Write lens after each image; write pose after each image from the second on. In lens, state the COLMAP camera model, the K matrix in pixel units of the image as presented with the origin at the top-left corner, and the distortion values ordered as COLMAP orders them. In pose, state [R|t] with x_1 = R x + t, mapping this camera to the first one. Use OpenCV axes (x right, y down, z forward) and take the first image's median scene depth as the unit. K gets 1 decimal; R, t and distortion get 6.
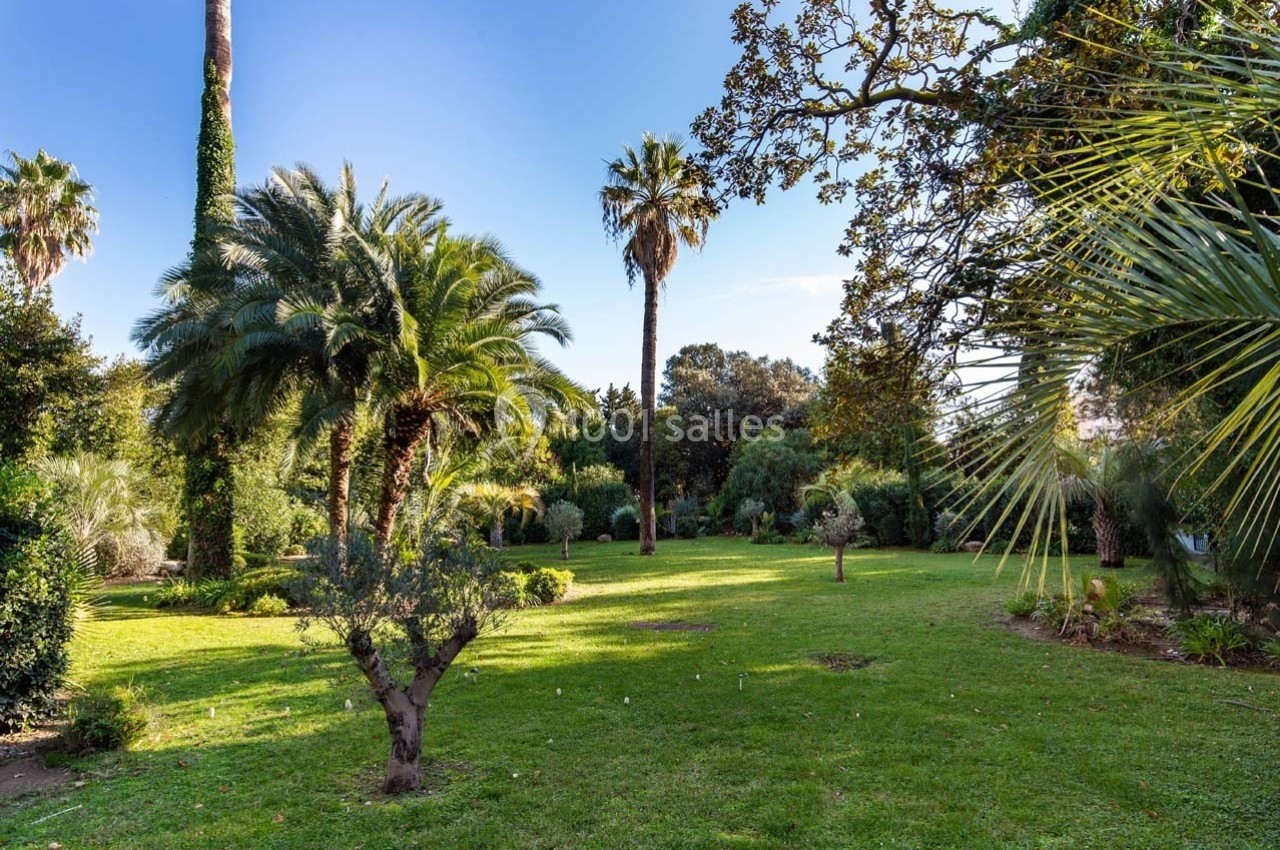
lens RADIAL K [[690.2, 0, 640.0], [0, 690.2, 425.0], [0, 0, 1]] dist [0.002933, 0.000296]
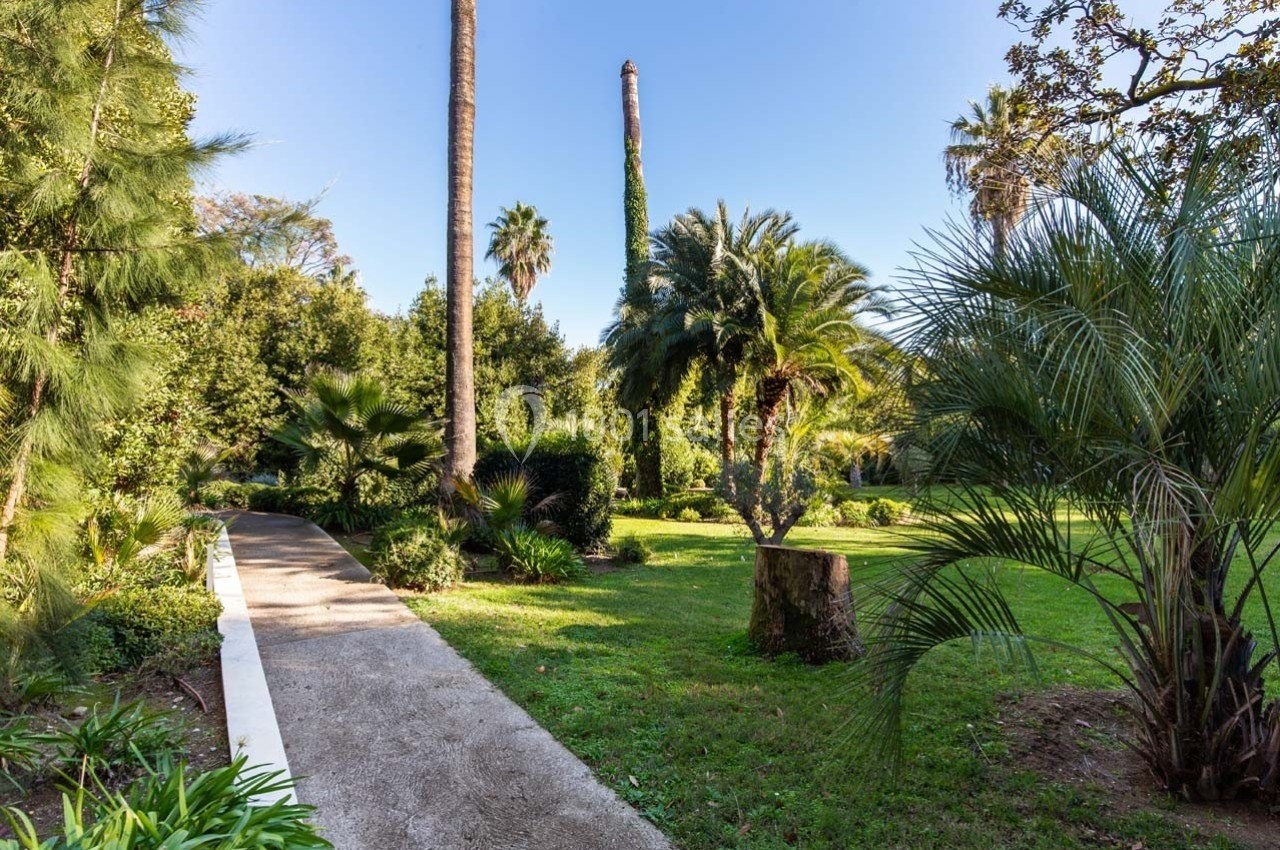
lens RADIAL K [[622.6, 0, 640.0], [0, 622.6, 425.0], [0, 0, 1]] dist [0.003567, 0.000419]
pose [[0.855187, -0.019359, -0.517958, 0.068645], [0.058043, 0.996594, 0.058585, -0.017684], [0.515059, -0.080165, 0.853398, -0.173005]]
